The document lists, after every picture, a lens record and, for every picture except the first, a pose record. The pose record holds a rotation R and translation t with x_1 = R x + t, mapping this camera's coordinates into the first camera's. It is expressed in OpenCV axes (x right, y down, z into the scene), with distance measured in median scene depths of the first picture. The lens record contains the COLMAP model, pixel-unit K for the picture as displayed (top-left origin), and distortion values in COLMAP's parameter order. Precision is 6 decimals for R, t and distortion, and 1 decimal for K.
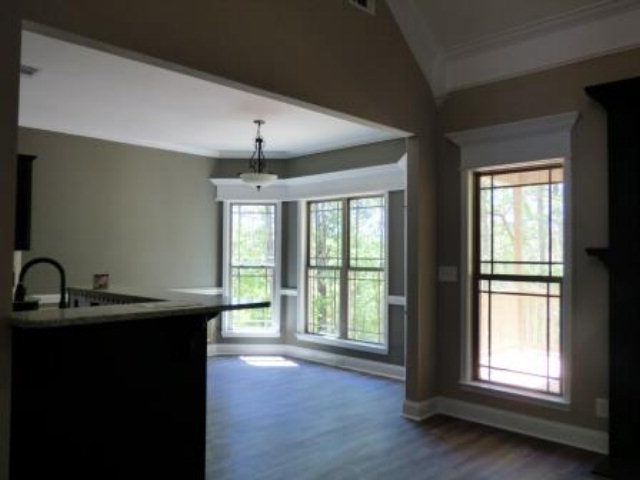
lens RADIAL K [[518.2, 0, 320.0], [0, 518.2, 240.0], [0, 0, 1]] dist [-0.029424, -0.003568]
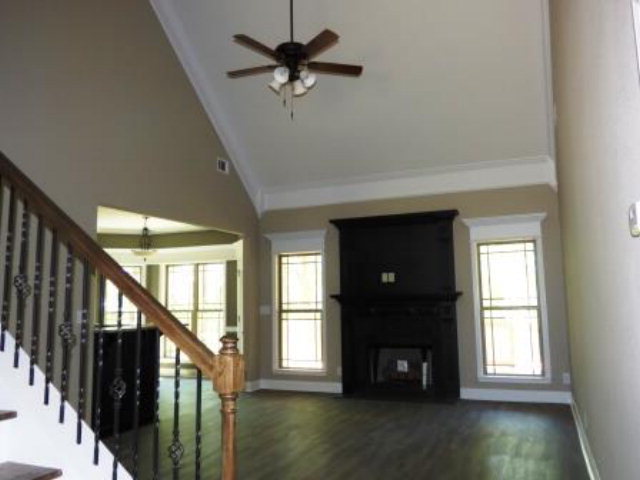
lens RADIAL K [[518.2, 0, 320.0], [0, 518.2, 240.0], [0, 0, 1]] dist [-0.029424, -0.003568]
pose [[0.930163, 0.018344, 0.366688, -0.257486], [0.015423, 0.995917, -0.088944, -0.016437], [-0.366822, 0.088388, 0.926083, -0.816814]]
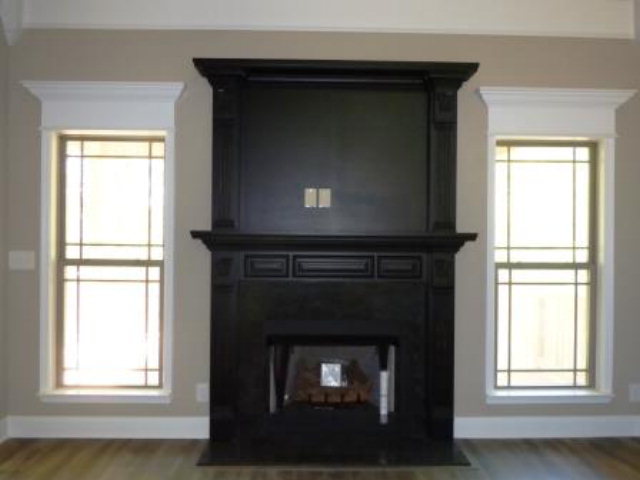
lens RADIAL K [[577.8, 0, 320.0], [0, 577.8, 240.0], [0, 0, 1]] dist [0.005102, 0.002179]
pose [[0.706030, -0.001243, 0.708181, -0.060757], [-0.024469, 0.999359, 0.026148, 0.001227], [-0.707759, -0.035790, 0.705547, 0.058054]]
